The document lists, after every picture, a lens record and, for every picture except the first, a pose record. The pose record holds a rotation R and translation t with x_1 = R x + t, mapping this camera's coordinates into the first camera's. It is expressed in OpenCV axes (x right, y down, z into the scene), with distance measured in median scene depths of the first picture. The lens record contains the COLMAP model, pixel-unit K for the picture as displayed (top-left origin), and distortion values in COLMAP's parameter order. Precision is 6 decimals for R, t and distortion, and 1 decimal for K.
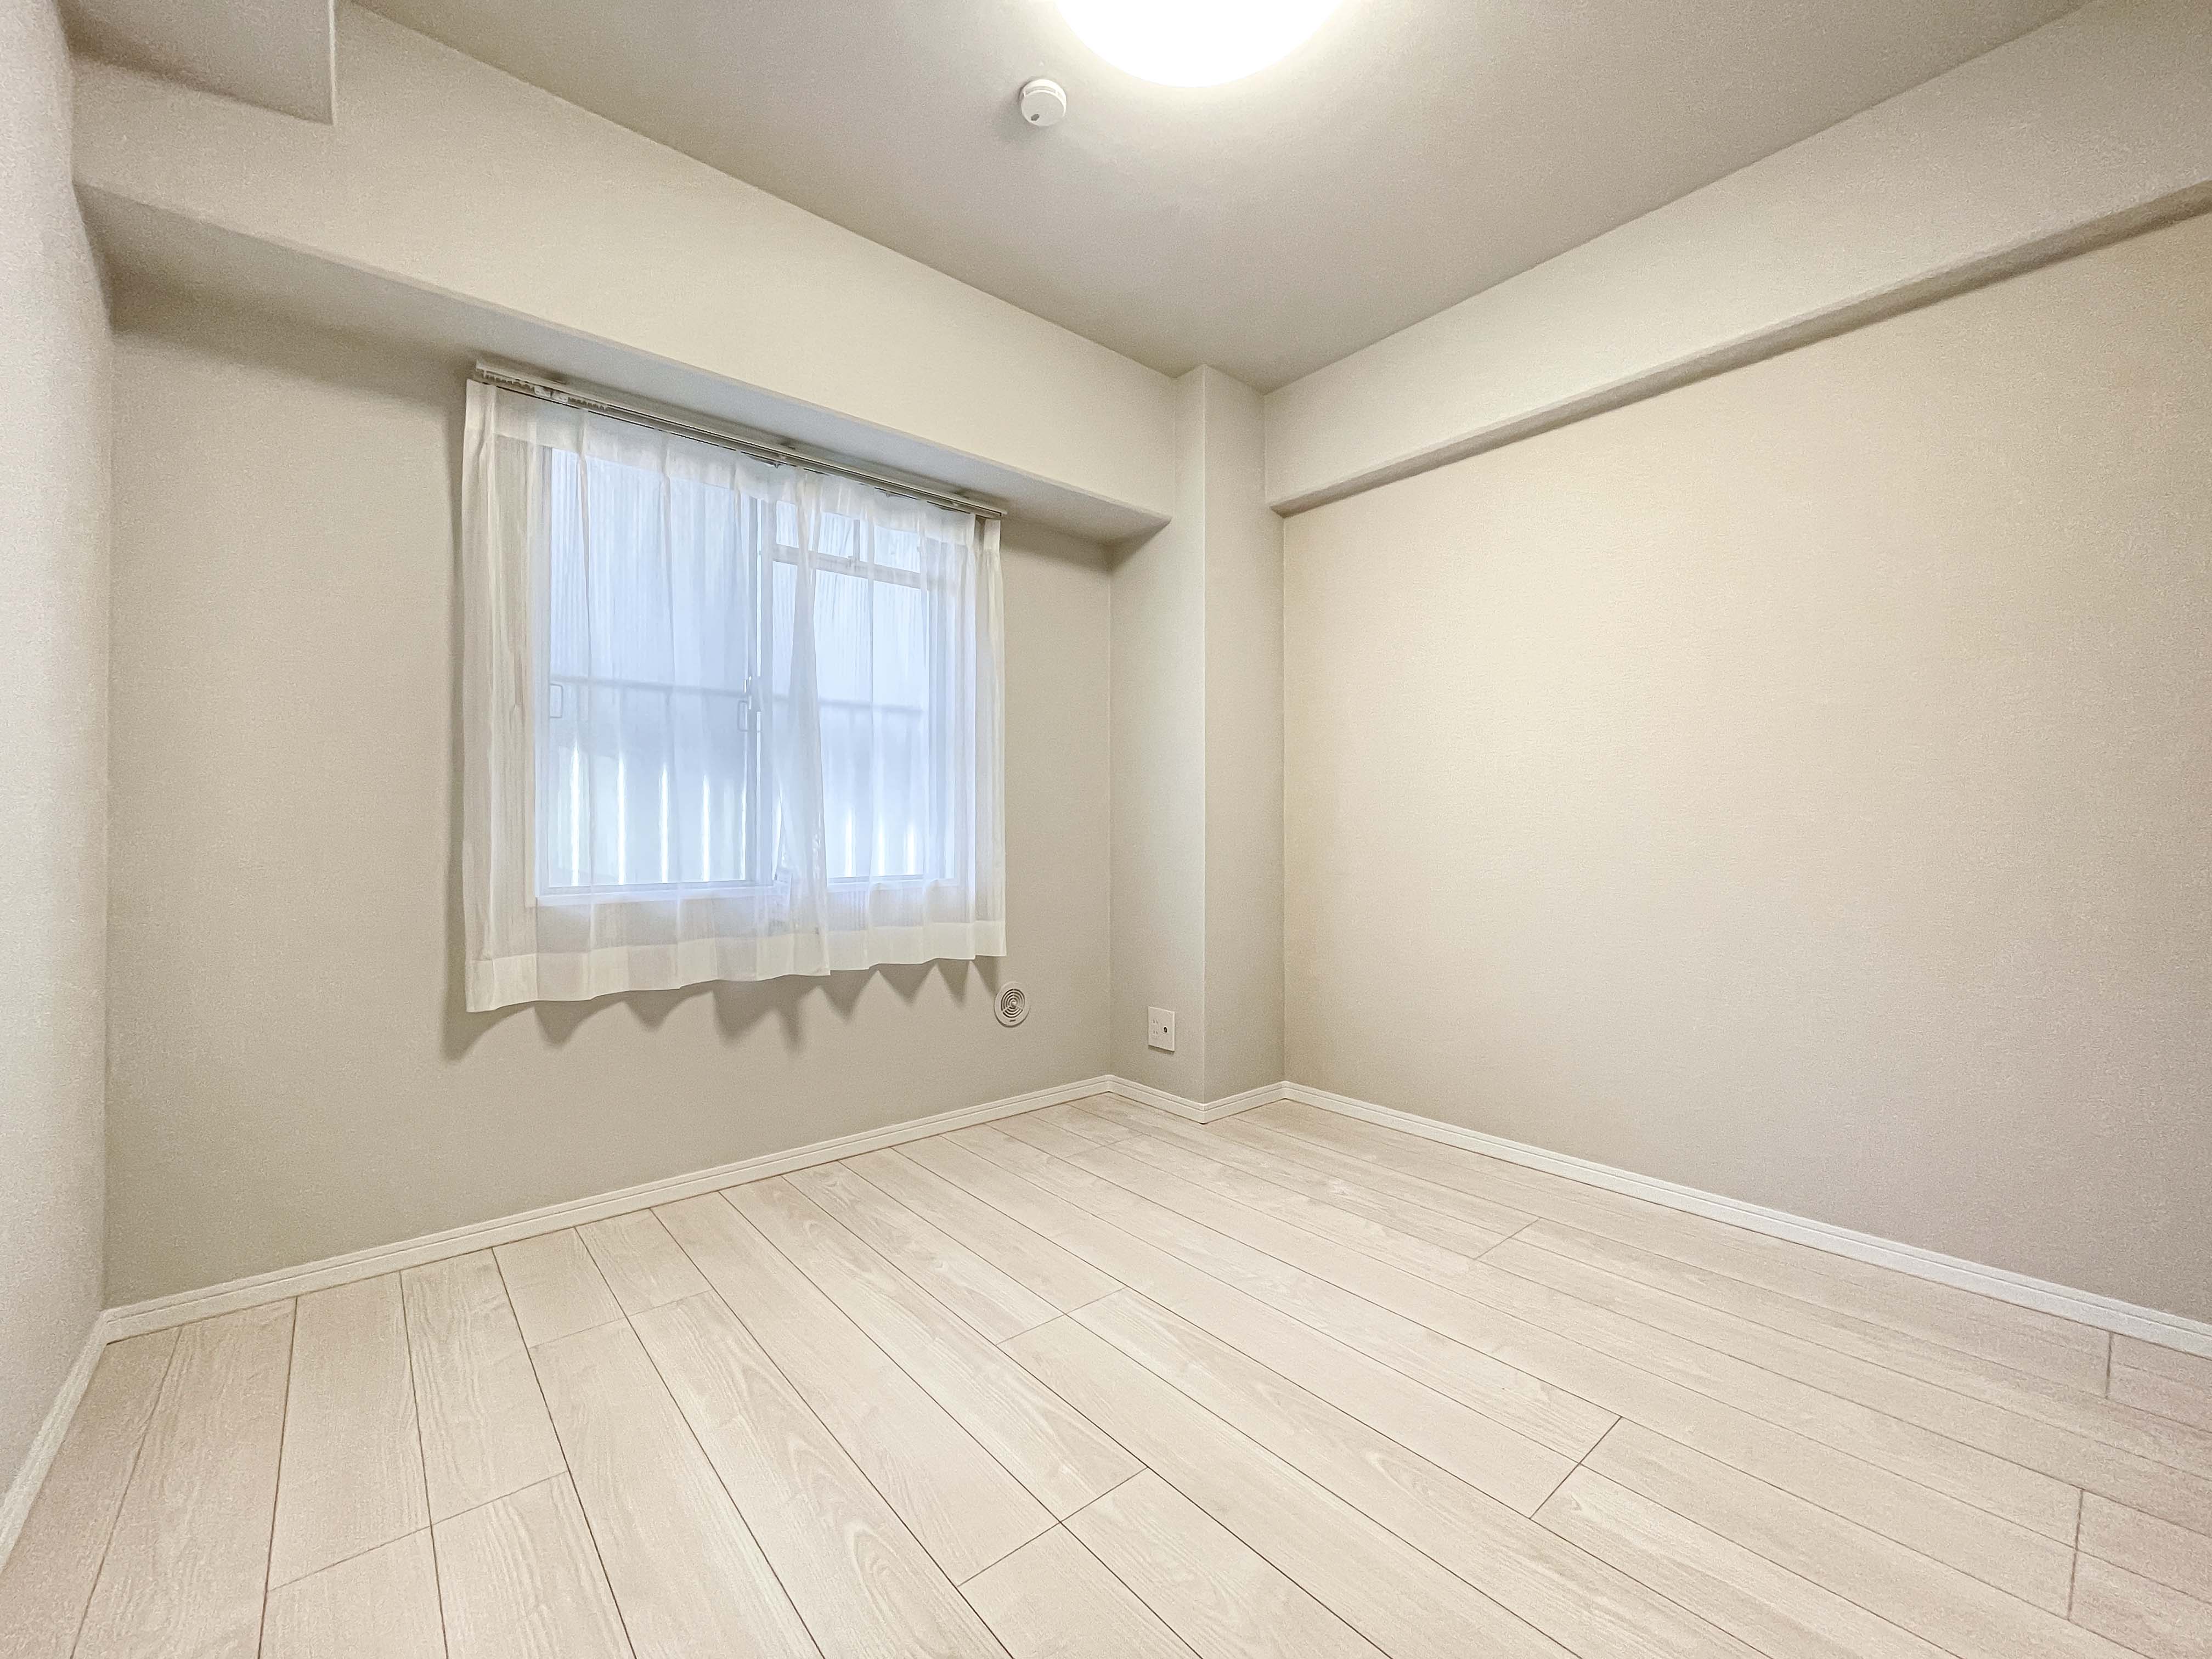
lens RADIAL K [[892.7, 0, 1117.1], [0, 892.7, 827.9], [0, 0, 1]] dist [-0.001223, -0.000016]
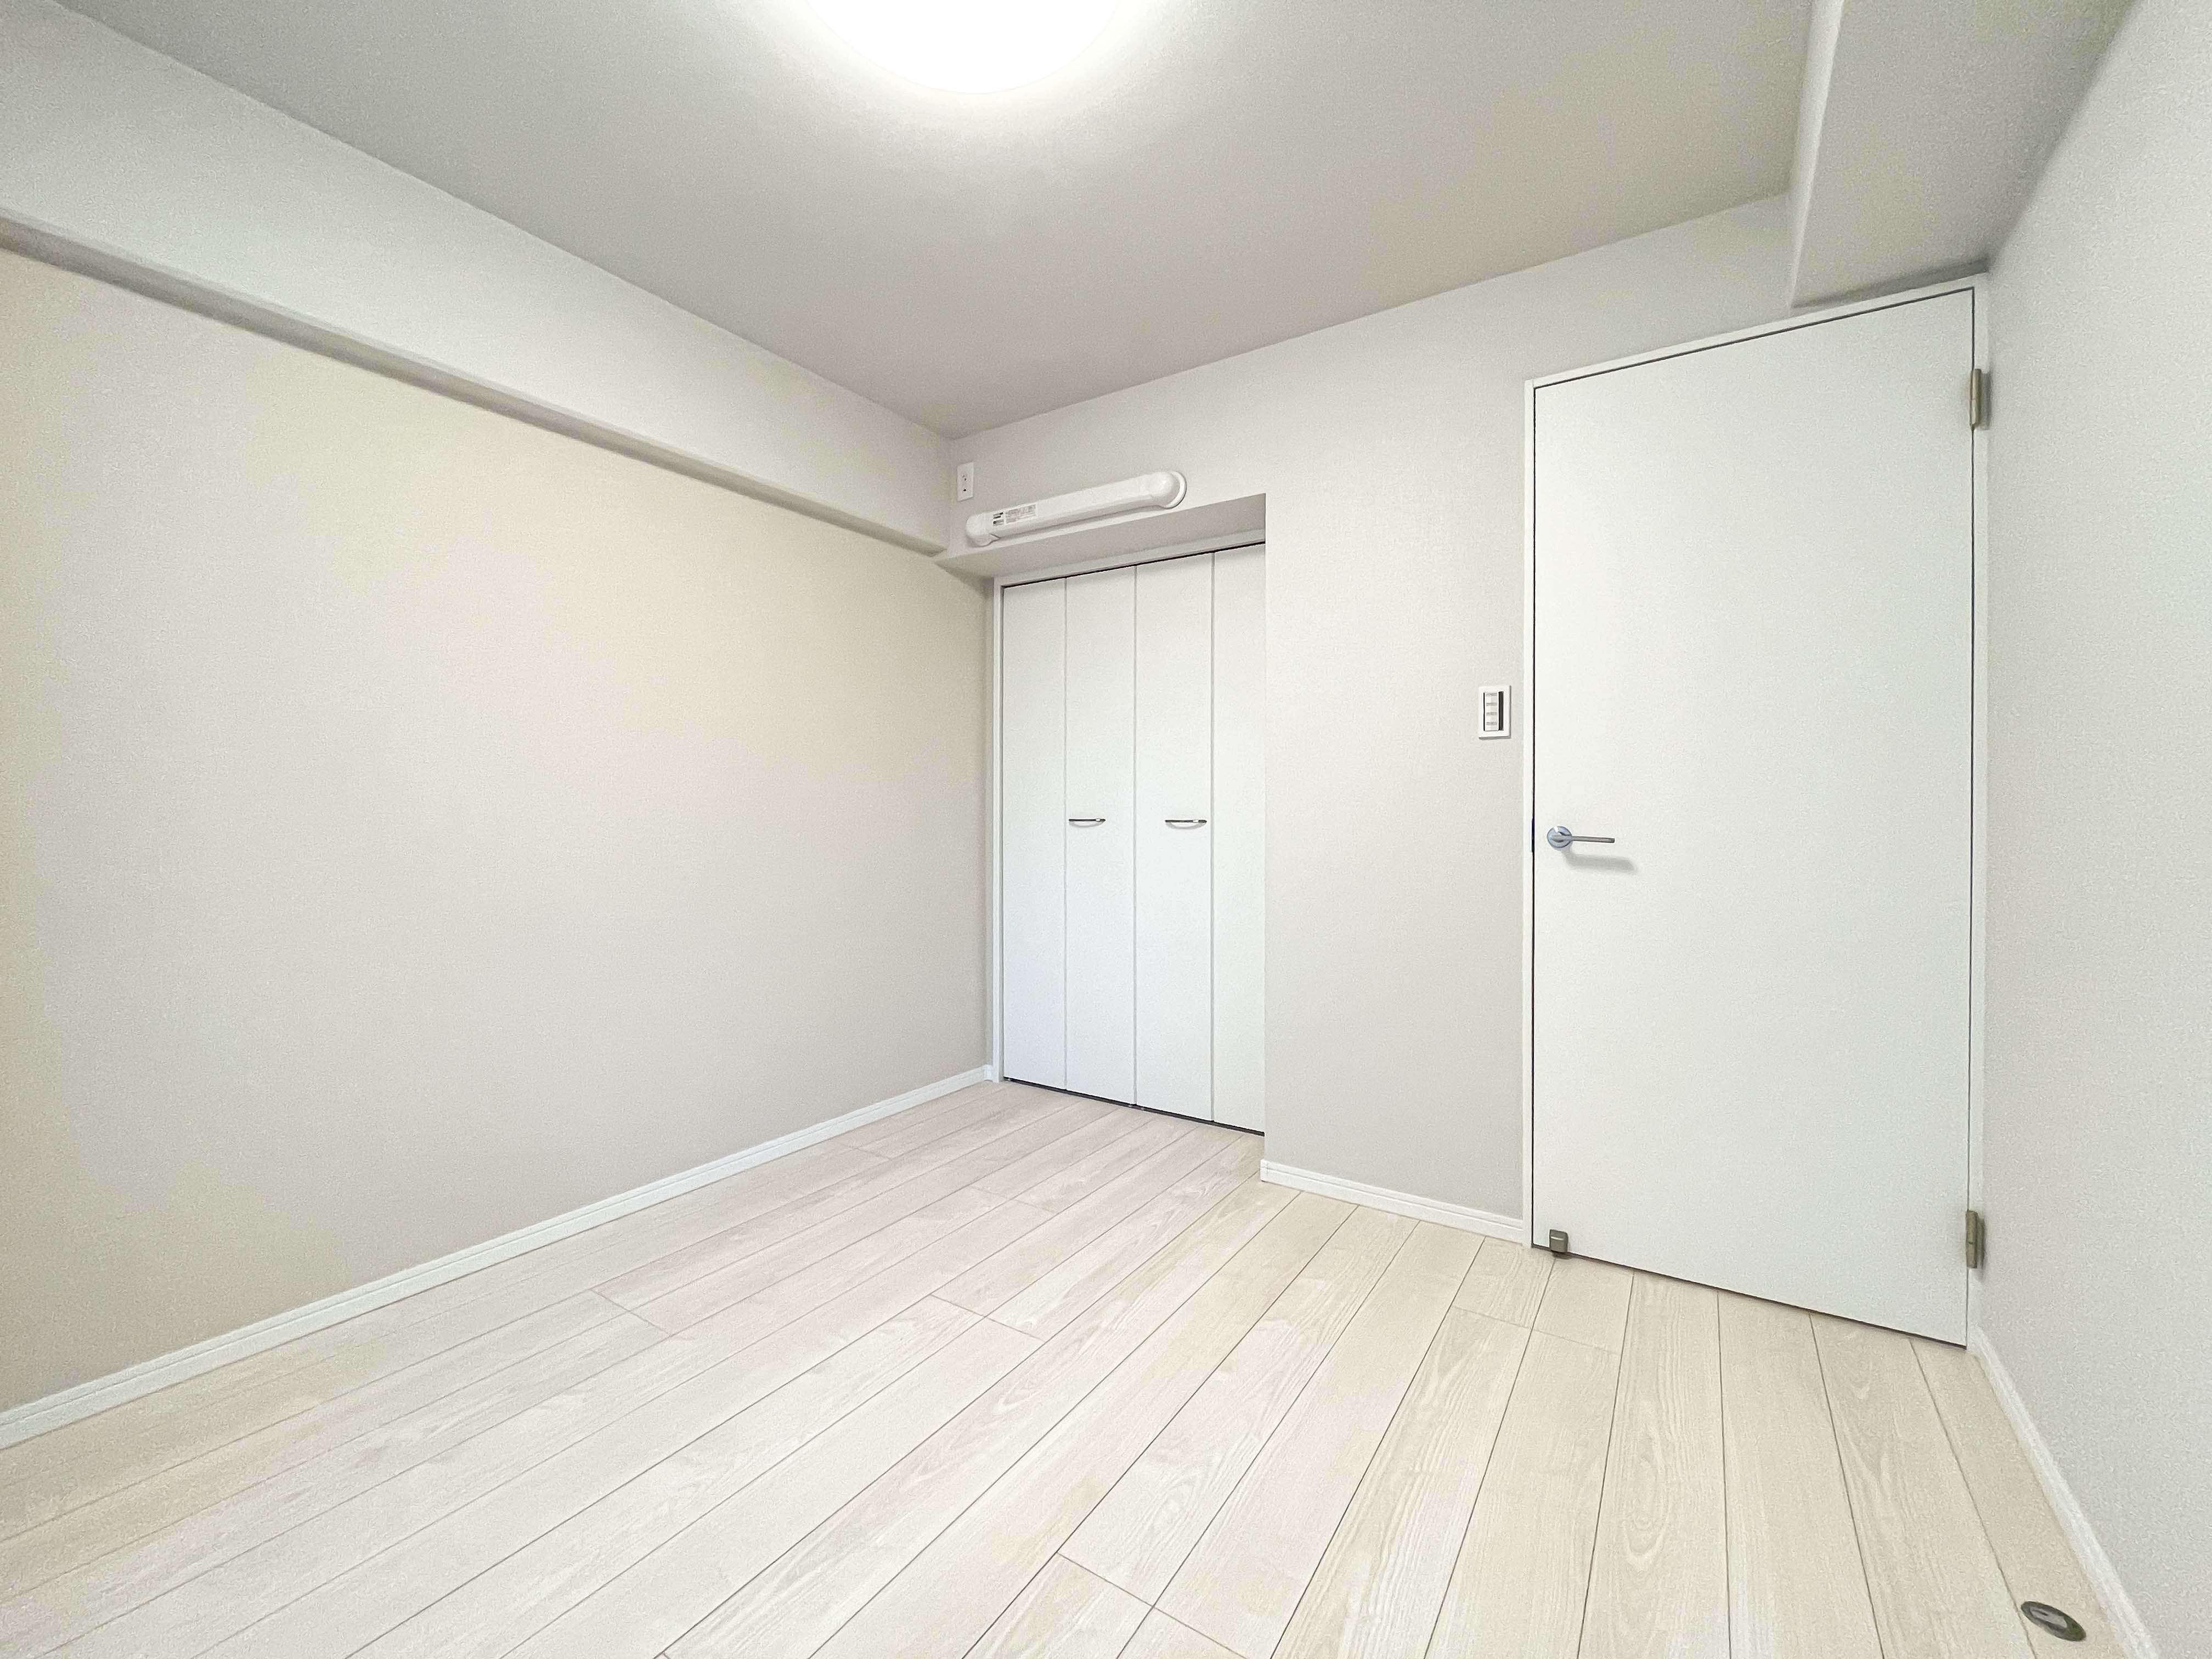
lens RADIAL K [[892.7, 0, 1119.7], [0, 892.7, 819.1], [0, 0, 1]] dist [-0.001223, -0.000016]
pose [[-0.277156, -0.004903, 0.960812, -0.614149], [-0.005845, 0.999977, 0.003417, -0.059598], [-0.960807, -0.004669, -0.277179, 0.808327]]
